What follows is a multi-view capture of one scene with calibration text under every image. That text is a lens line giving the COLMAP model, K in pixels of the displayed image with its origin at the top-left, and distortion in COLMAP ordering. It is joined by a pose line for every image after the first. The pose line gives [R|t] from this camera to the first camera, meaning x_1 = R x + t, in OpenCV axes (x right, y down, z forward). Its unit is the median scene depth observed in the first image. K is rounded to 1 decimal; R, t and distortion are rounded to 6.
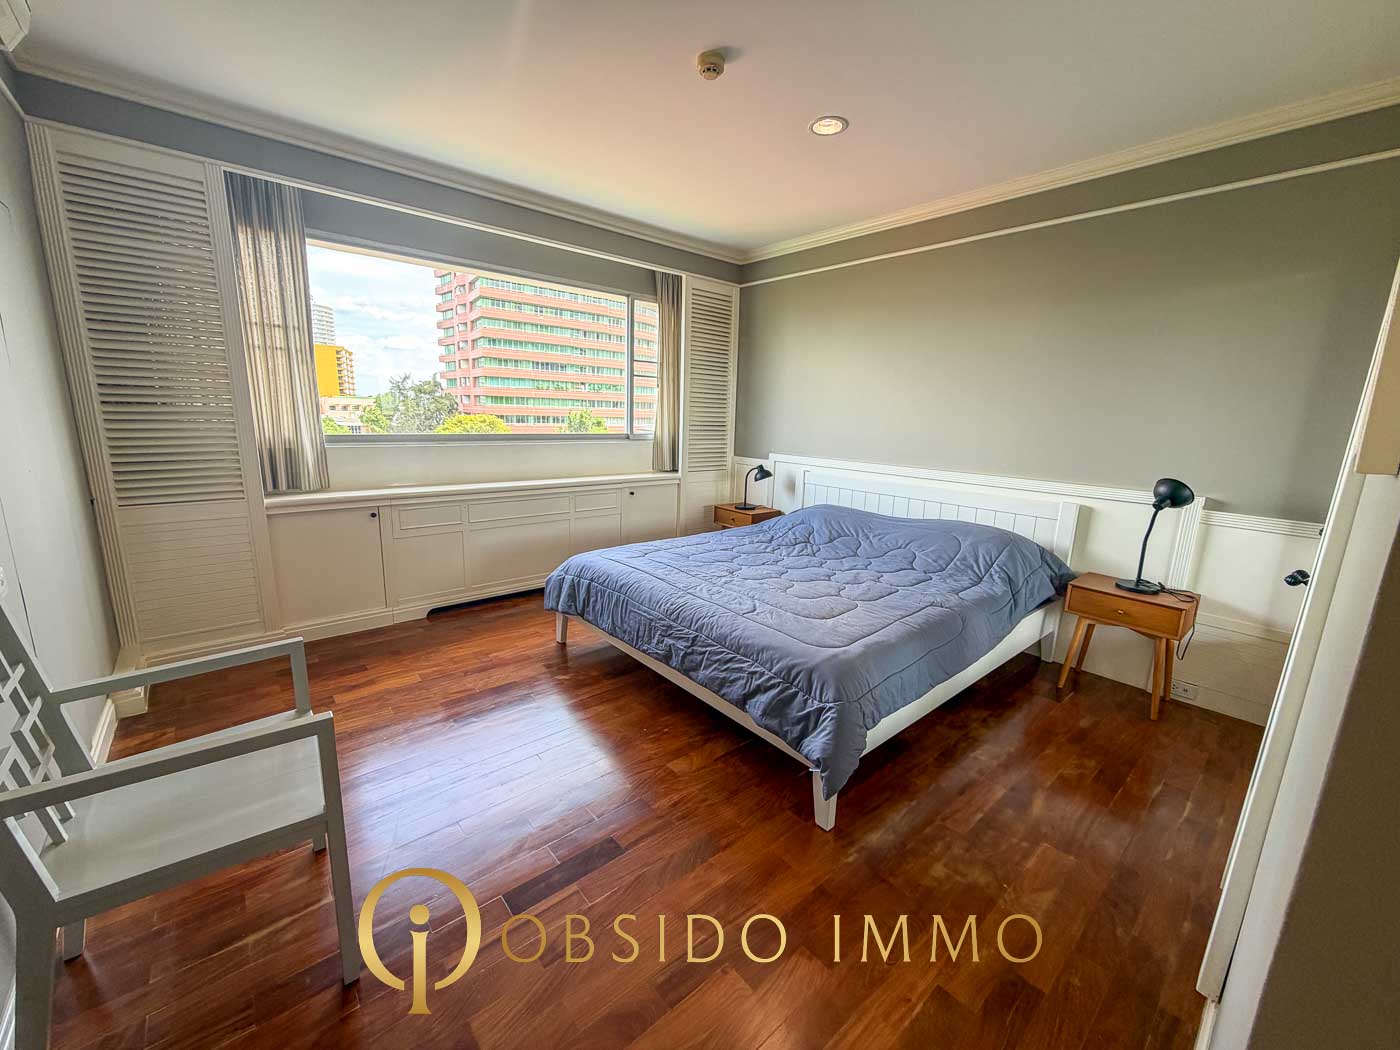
lens RADIAL K [[557.0, 0, 697.8], [0, 557.0, 525.2], [0, 0, 1]] dist [-0.000480, 0.000000]
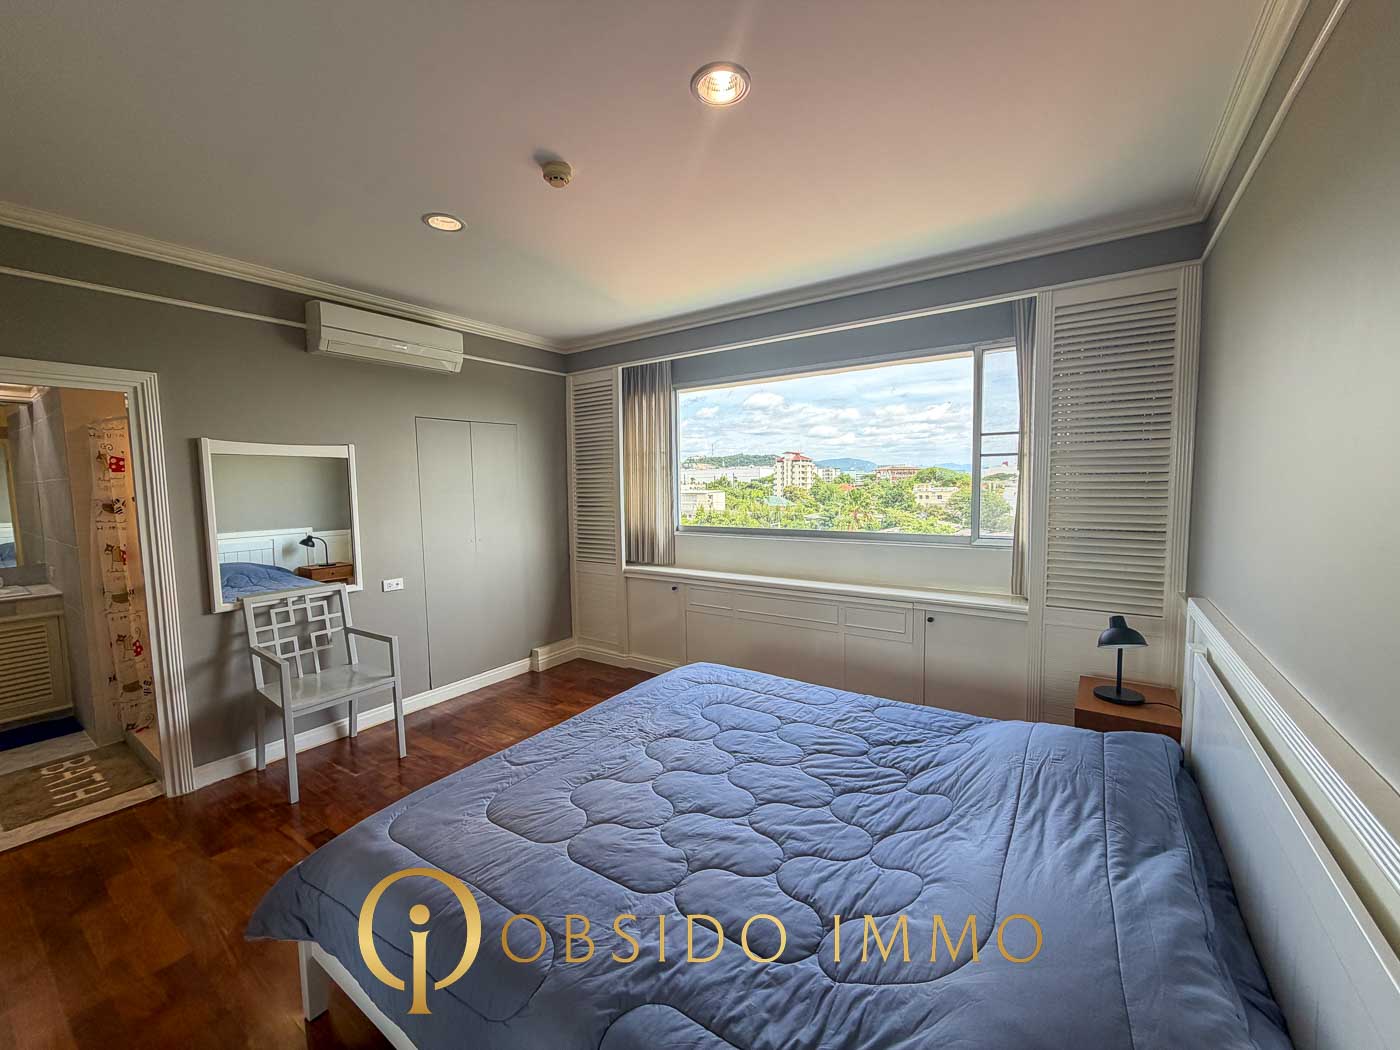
lens RADIAL K [[557.0, 0, 697.8], [0, 557.0, 525.2], [0, 0, 1]] dist [-0.000480, 0.000000]
pose [[0.249650, 0.040255, -0.967499, 0.692460], [-0.172426, 0.985016, -0.003509, -0.172188], [0.952861, 0.167698, 0.252850, 0.723033]]
